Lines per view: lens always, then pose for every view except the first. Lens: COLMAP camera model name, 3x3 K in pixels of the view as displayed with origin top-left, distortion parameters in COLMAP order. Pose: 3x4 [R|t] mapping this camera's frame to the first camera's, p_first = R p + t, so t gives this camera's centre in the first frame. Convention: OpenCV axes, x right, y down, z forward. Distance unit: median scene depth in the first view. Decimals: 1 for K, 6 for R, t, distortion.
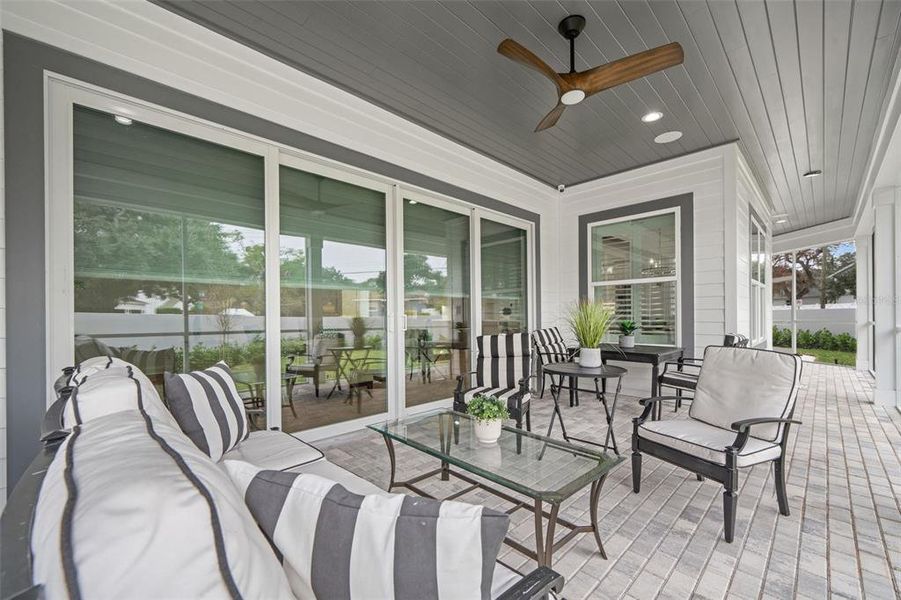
lens RADIAL K [[381.3, 0, 448.5], [0, 381.3, 318.5], [0, 0, 1]] dist [-0.003279, -0.000586]
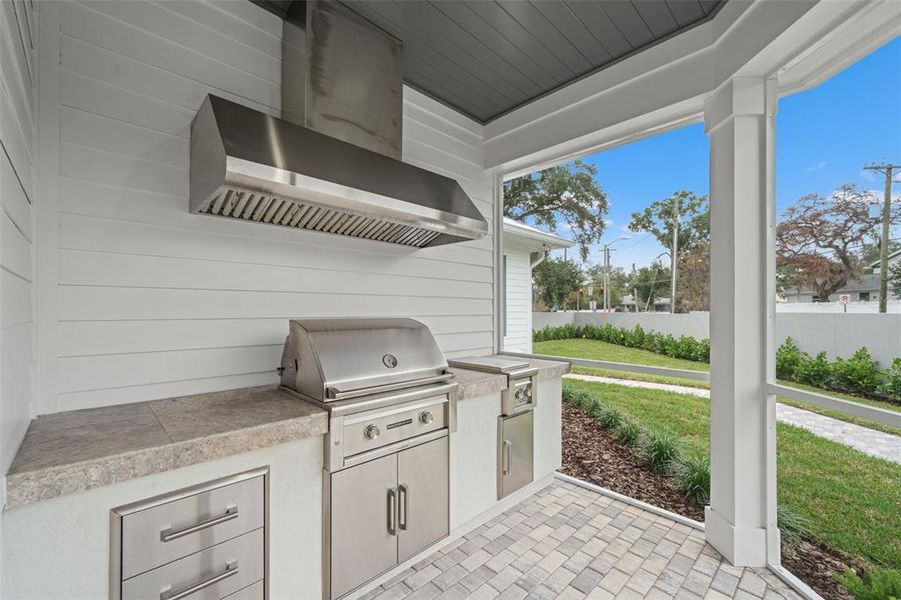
lens RADIAL K [[381.3, 0, 452.0], [0, 381.3, 306.9], [0, 0, 1]] dist [-0.003279, -0.000586]
pose [[0.999796, 0.015428, -0.013021, 0.166685], [-0.015554, 0.999833, -0.009612, -0.006158], [0.012871, 0.009812, 0.999869, 0.228540]]
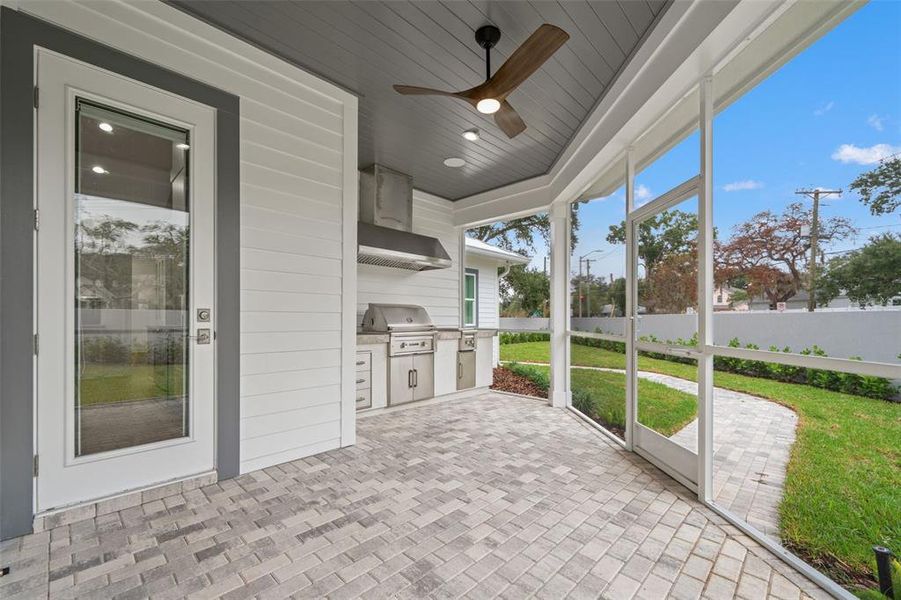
lens RADIAL K [[381.3, 0, 452.3], [0, 381.3, 313.9], [0, 0, 1]] dist [-0.003279, -0.000586]
pose [[0.999630, 0.016269, 0.021797, 0.168501], [-0.015939, 0.999757, -0.015229, -0.001186], [-0.022040, 0.014876, 0.999646, 0.171695]]
